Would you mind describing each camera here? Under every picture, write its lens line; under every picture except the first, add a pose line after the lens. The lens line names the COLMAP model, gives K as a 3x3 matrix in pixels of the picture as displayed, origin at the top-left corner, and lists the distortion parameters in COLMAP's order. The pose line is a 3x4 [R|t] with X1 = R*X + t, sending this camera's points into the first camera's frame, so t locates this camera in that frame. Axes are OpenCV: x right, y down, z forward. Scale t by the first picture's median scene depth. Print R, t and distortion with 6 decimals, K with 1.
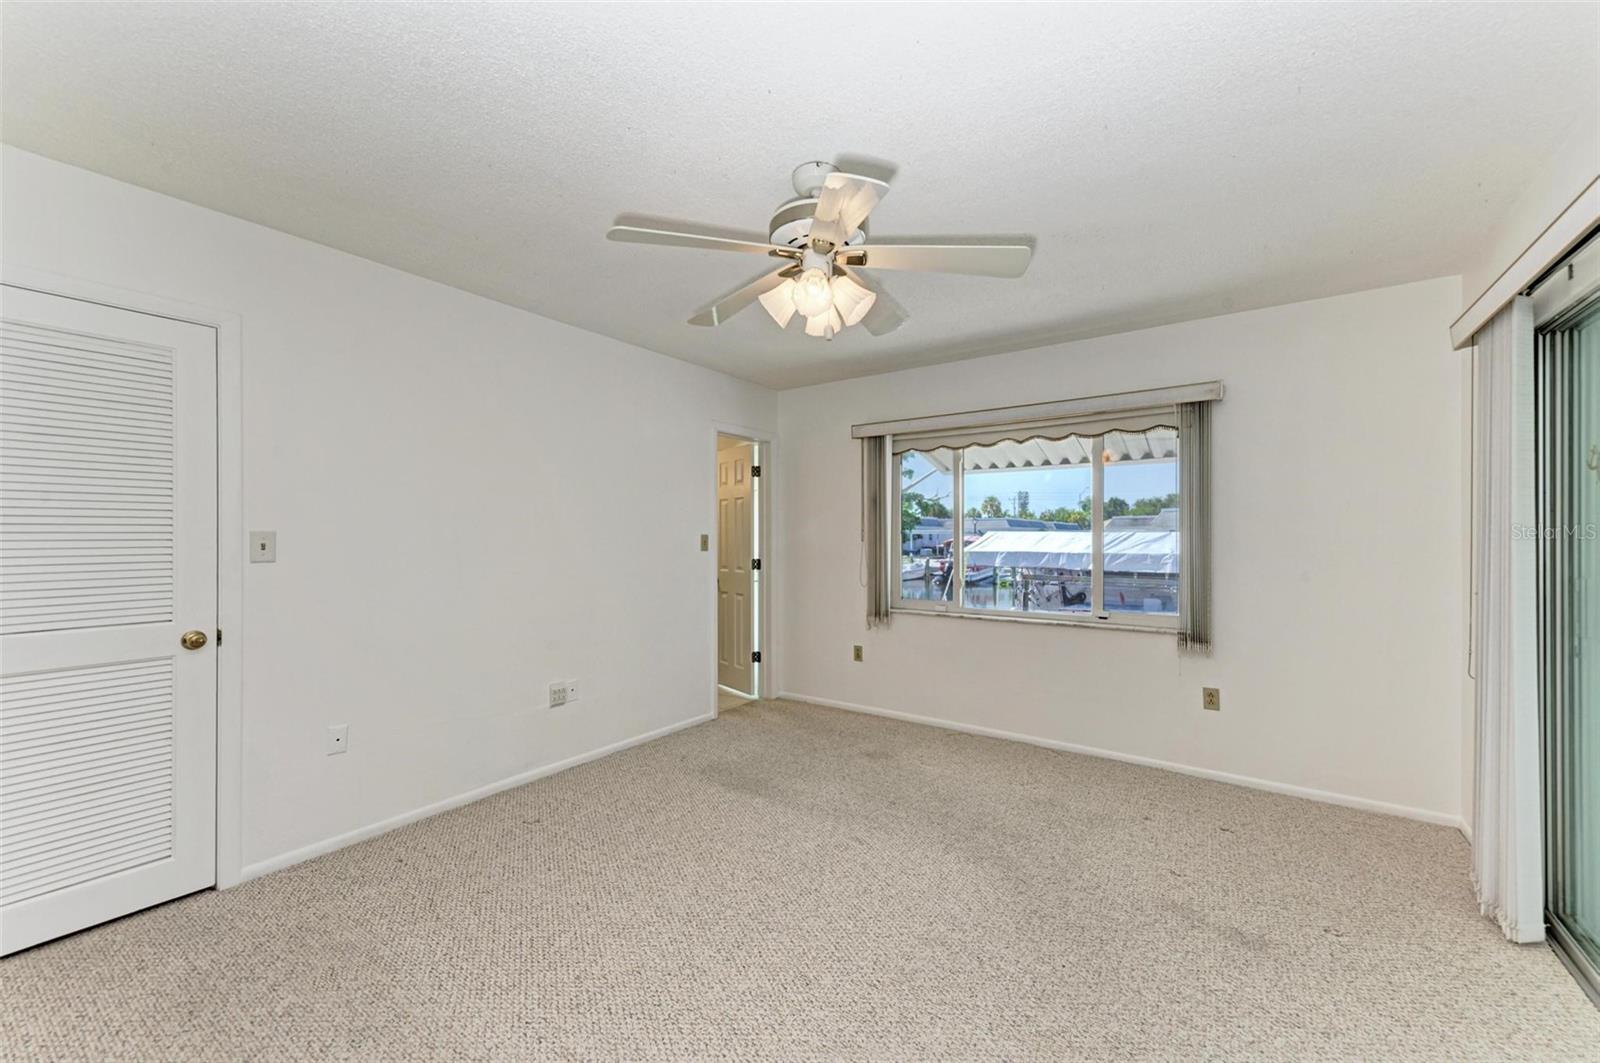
lens RADIAL K [[630.3, 0, 804.0], [0, 630.3, 535.6], [0, 0, 1]] dist [-0.000042, -0.000018]
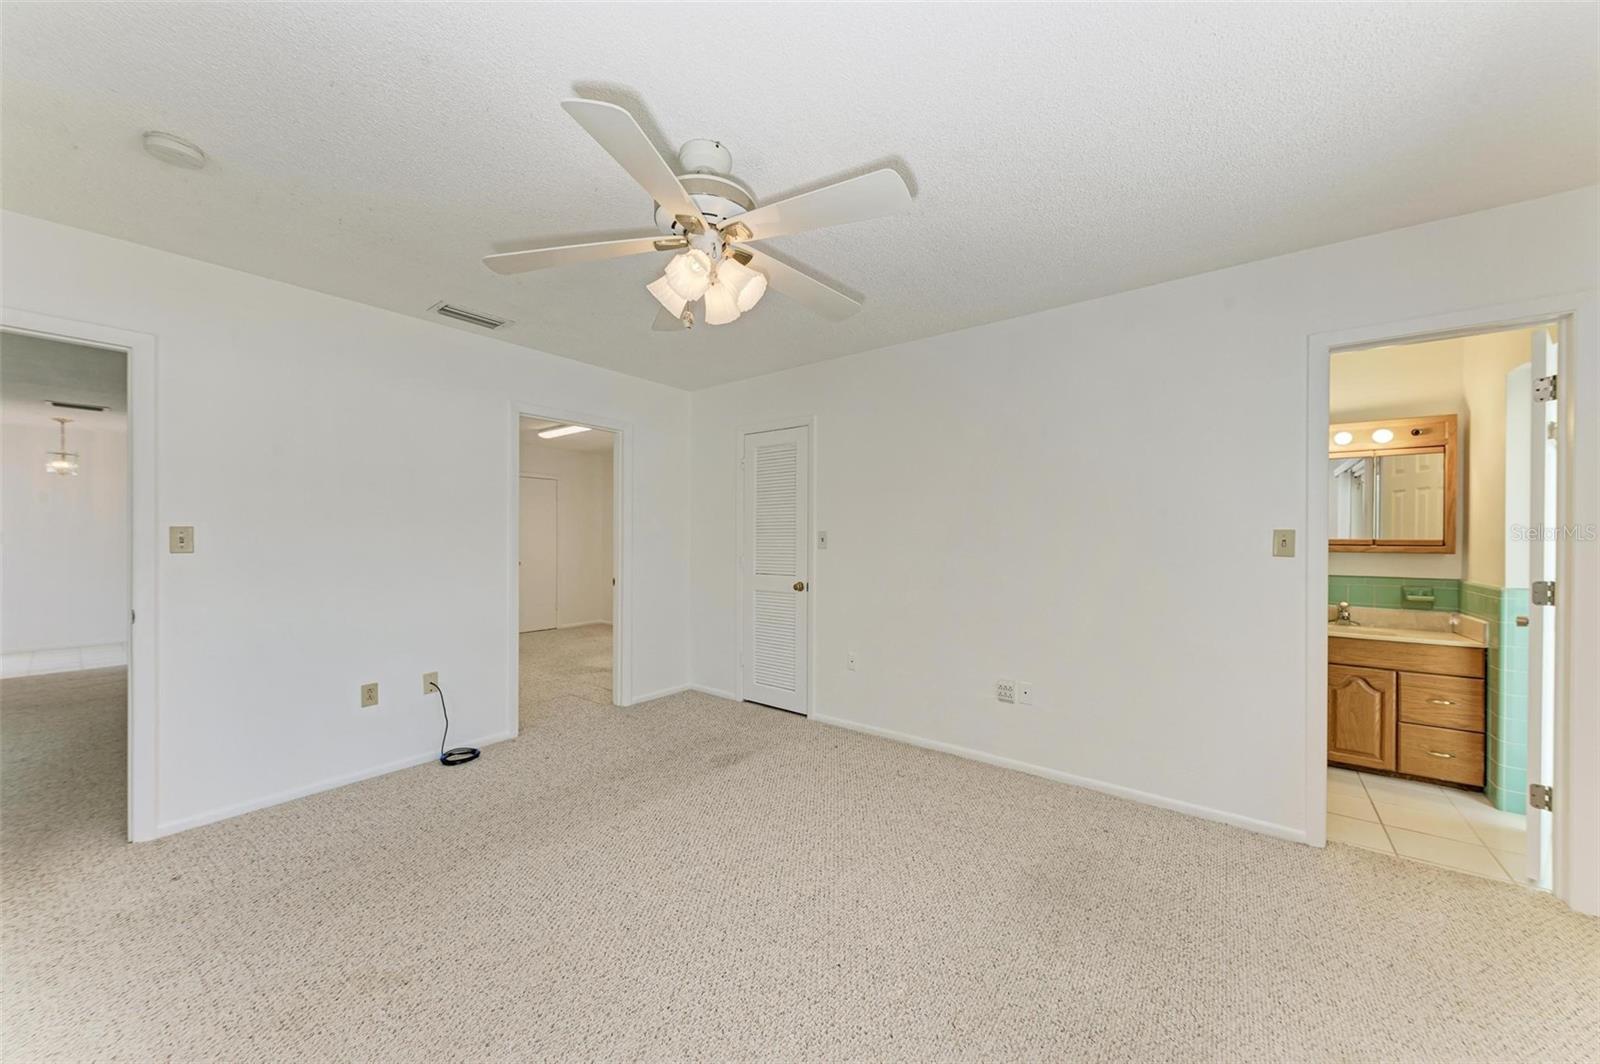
lens RADIAL K [[564.3, 0, 799.8], [0, 564.3, 535.2], [0, 0, 1]] dist [-0.000658, -0.000070]
pose [[-0.040892, 0.006644, -0.999141, 0.748319], [-0.001746, 0.999976, 0.006721, -0.006266], [0.999162, 0.002020, -0.040879, 0.996387]]
